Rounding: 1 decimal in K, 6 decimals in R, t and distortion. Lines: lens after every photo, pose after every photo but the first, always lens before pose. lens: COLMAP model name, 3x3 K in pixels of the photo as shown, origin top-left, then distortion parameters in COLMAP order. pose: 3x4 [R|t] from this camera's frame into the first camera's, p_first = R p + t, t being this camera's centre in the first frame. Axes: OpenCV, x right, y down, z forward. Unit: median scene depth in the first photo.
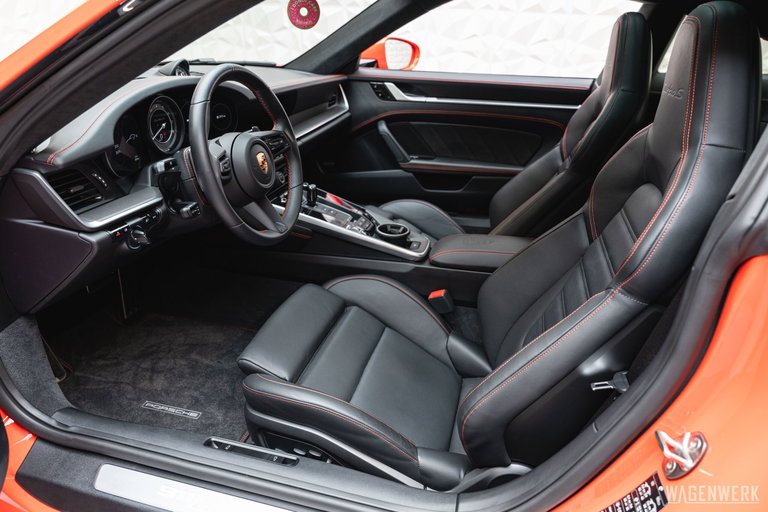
lens RADIAL K [[516.3, 0, 386.4], [0, 516.3, 258.8], [0, 0, 1]] dist [-0.006425, -0.001339]
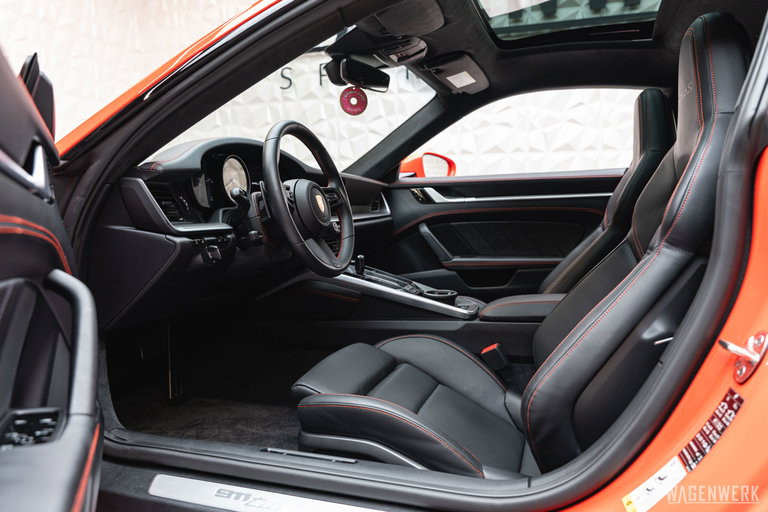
lens RADIAL K [[559.7, 0, 380.7], [0, 559.7, 256.7], [0, 0, 1]] dist [0.001299, -0.006398]
pose [[0.996481, -0.043130, -0.071868, -0.023485], [0.018054, 0.947765, -0.318459, 0.235328], [0.081849, 0.316041, 0.945209, -0.065313]]
